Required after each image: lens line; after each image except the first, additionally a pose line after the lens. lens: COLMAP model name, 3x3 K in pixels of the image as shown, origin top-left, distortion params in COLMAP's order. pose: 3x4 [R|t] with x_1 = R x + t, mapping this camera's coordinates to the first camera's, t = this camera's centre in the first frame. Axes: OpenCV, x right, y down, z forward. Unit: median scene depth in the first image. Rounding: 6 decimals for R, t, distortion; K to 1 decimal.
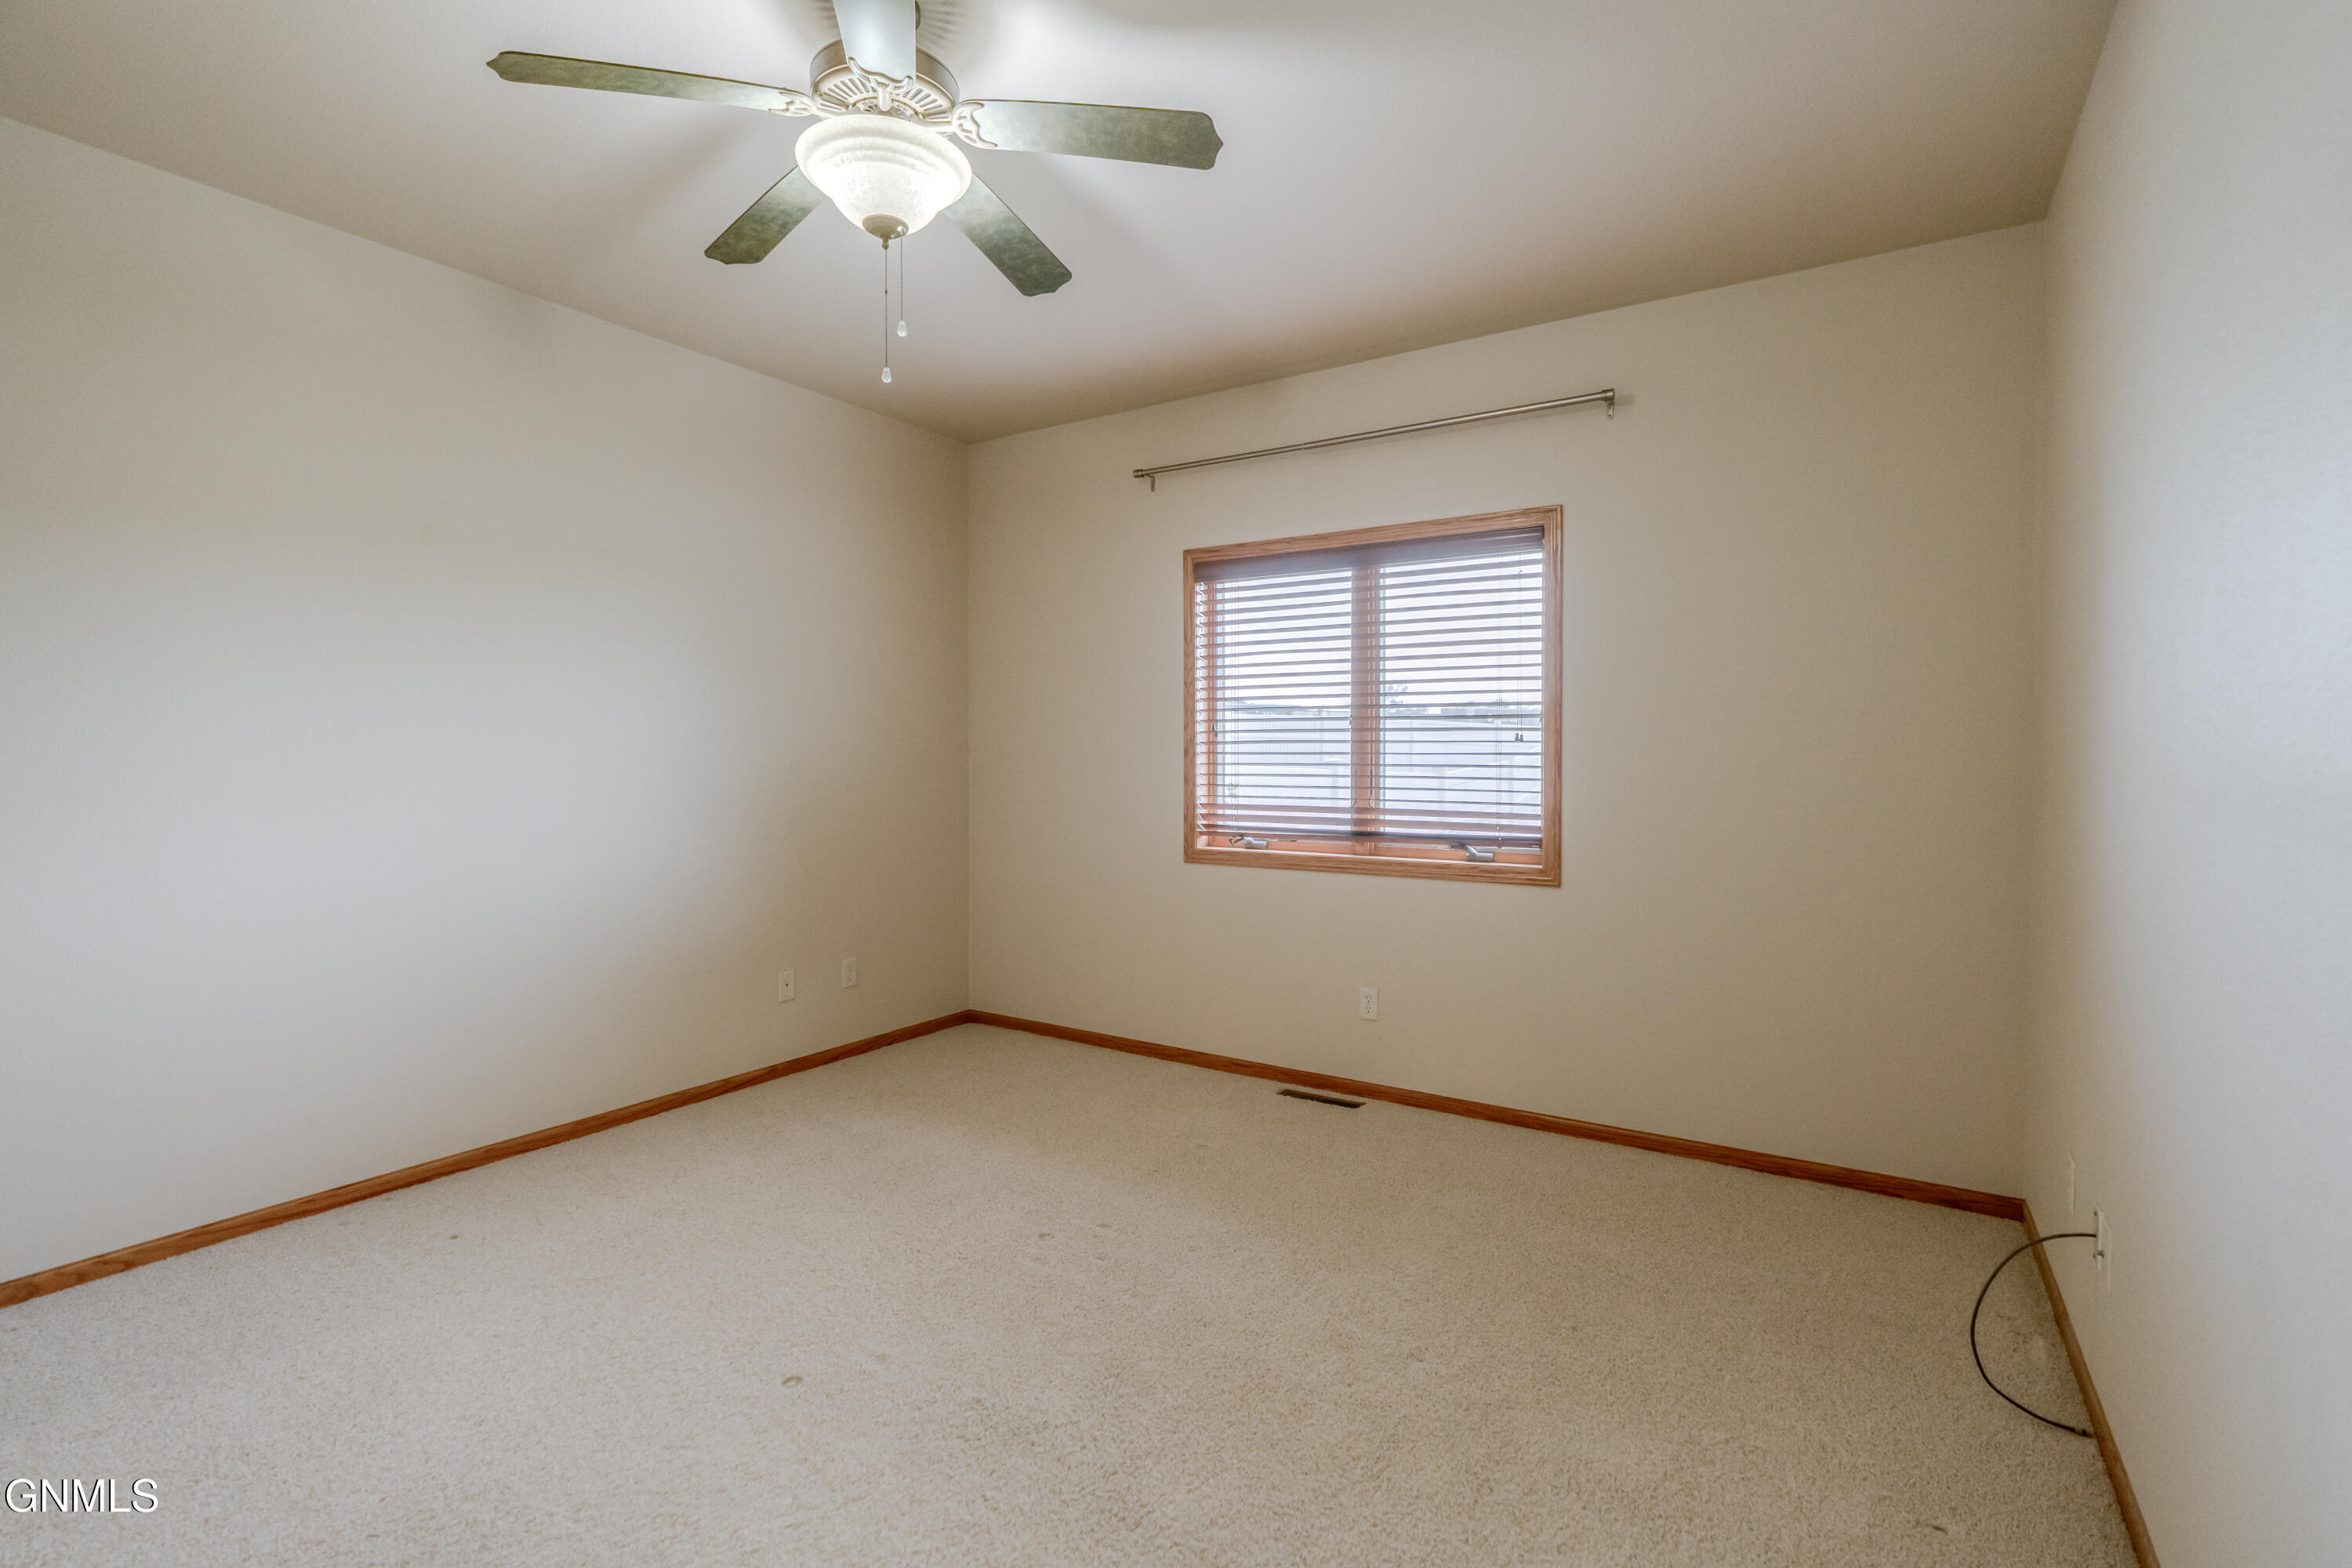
lens RADIAL K [[1080.6, 0, 1173.5], [0, 1080.6, 773.6], [0, 0, 1]] dist [-0.003741, 0.001425]
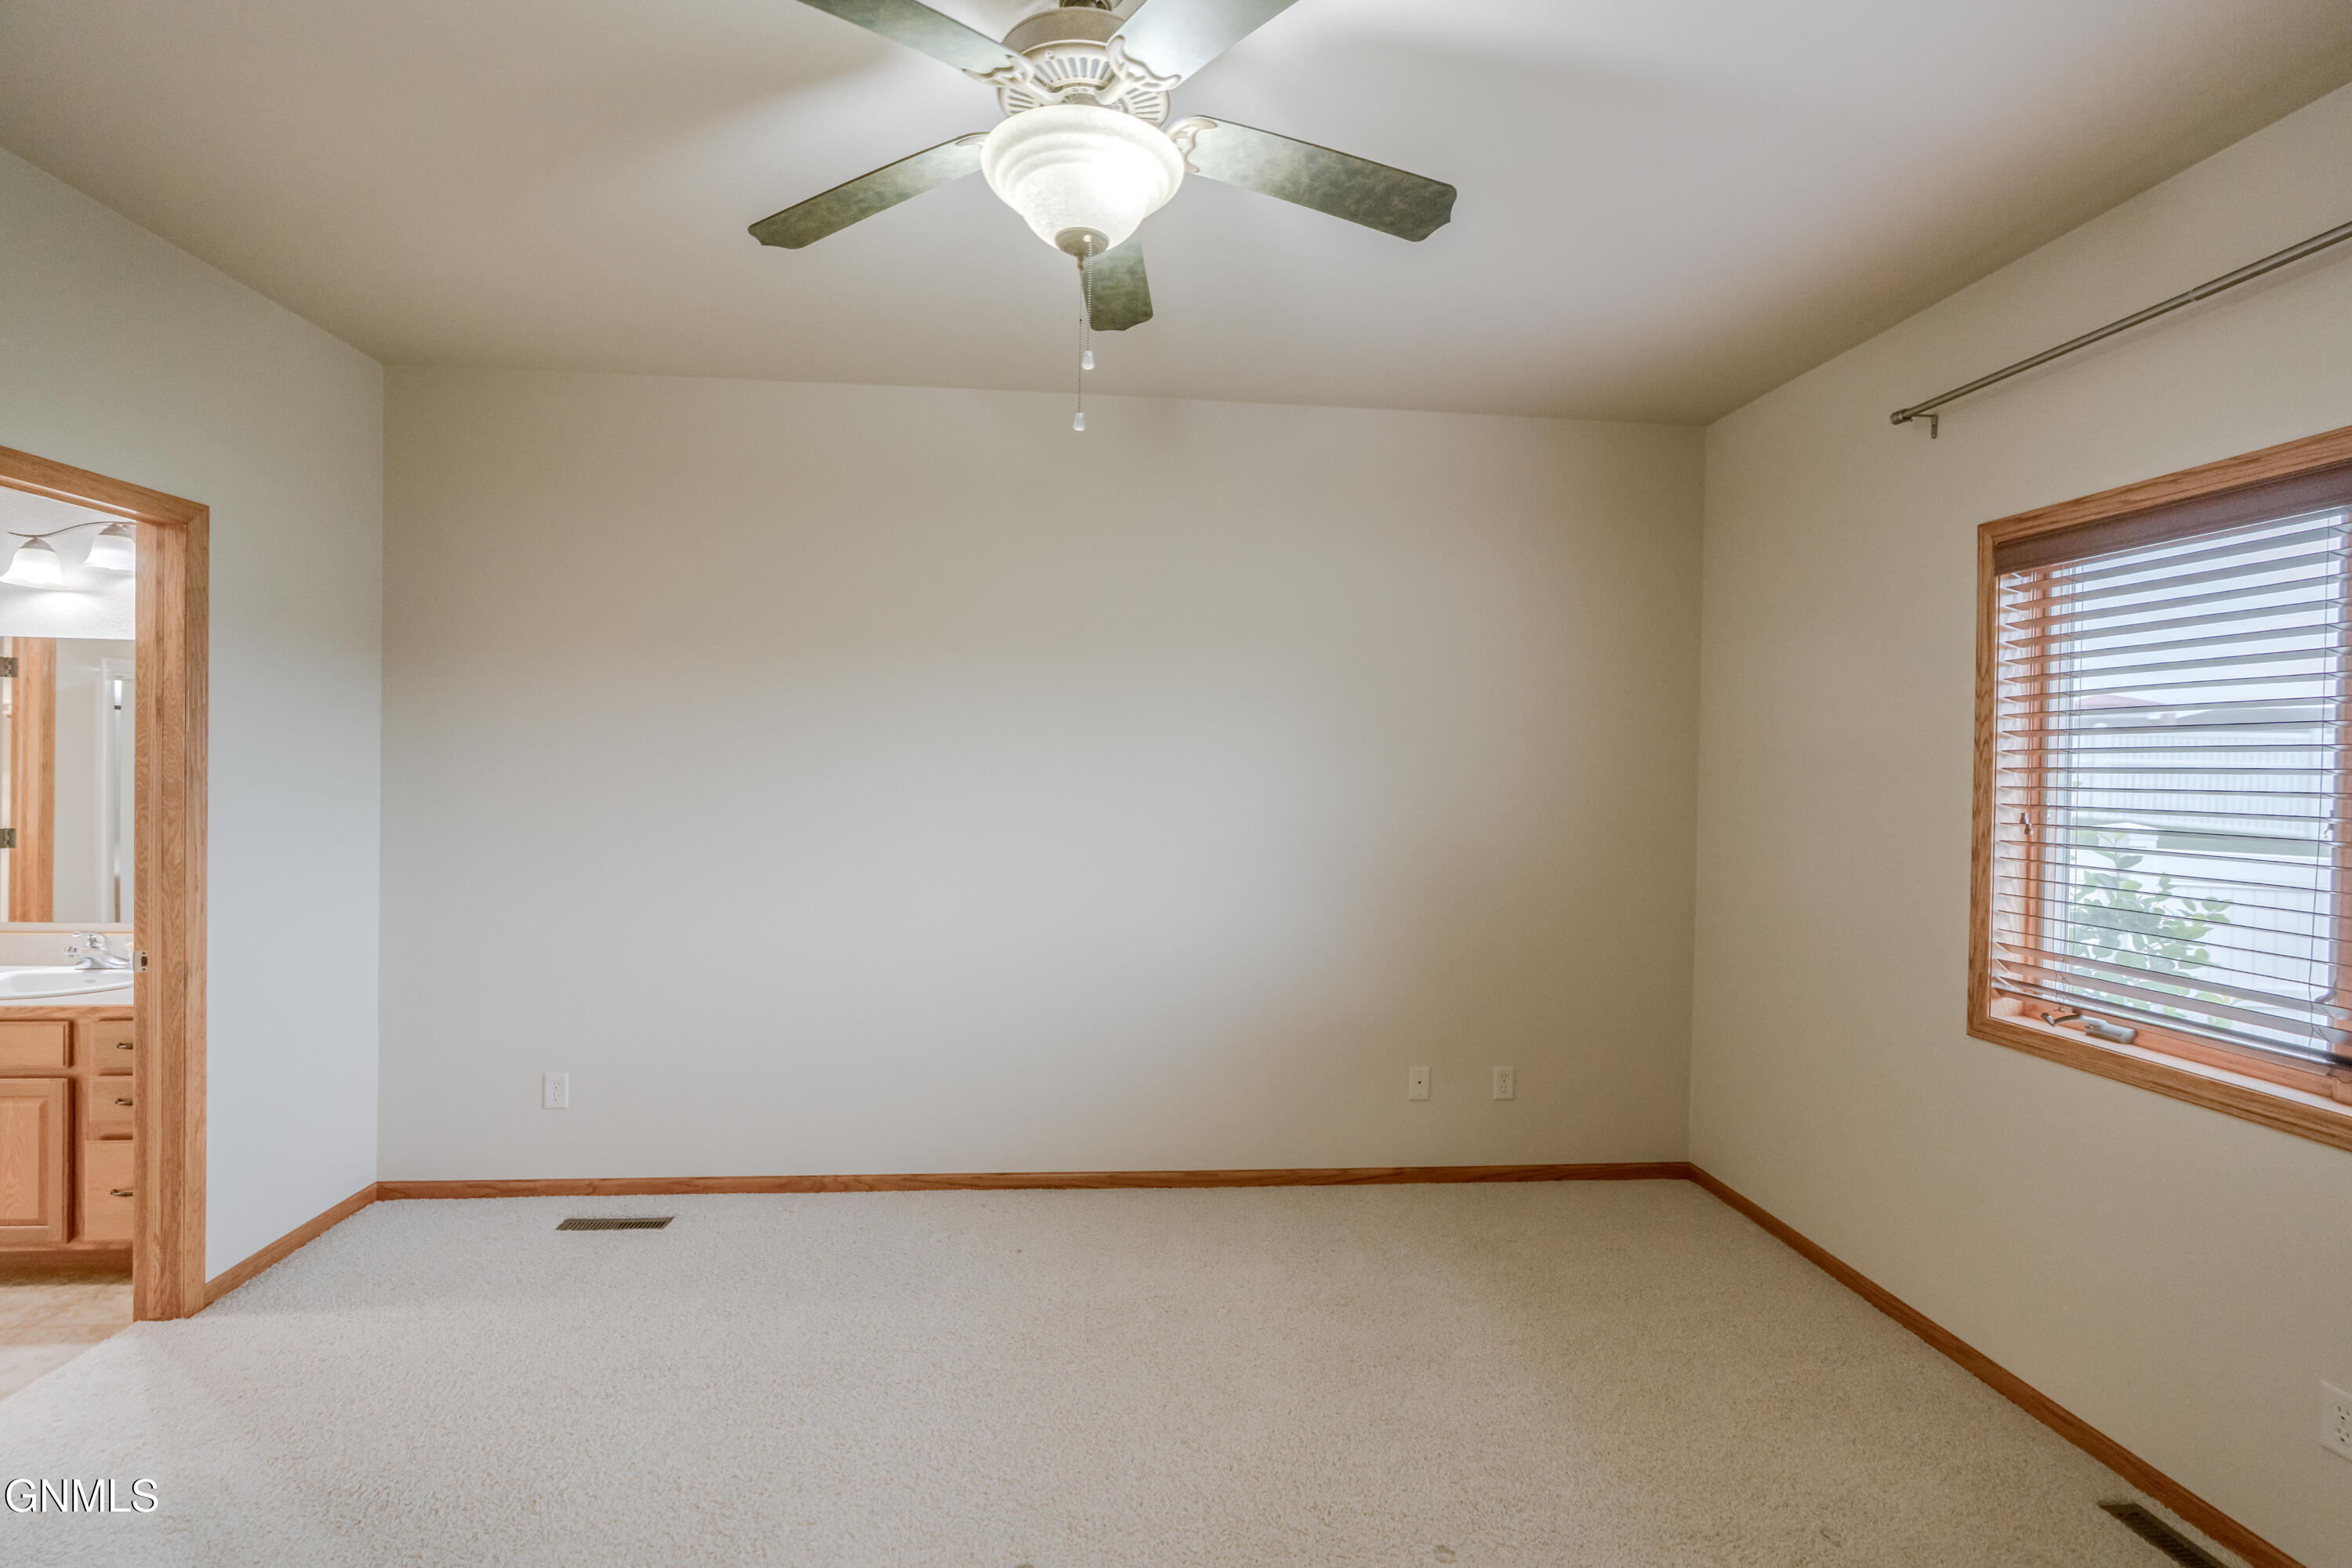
lens RADIAL K [[1080.6, 0, 1175.5], [0, 1080.6, 780.5], [0, 0, 1]] dist [-0.003741, 0.001425]
pose [[0.616753, 0.021797, -0.786855, 0.211690], [-0.032539, 0.999468, 0.002182, -0.049012], [0.786484, 0.024258, 0.617134, 0.272605]]
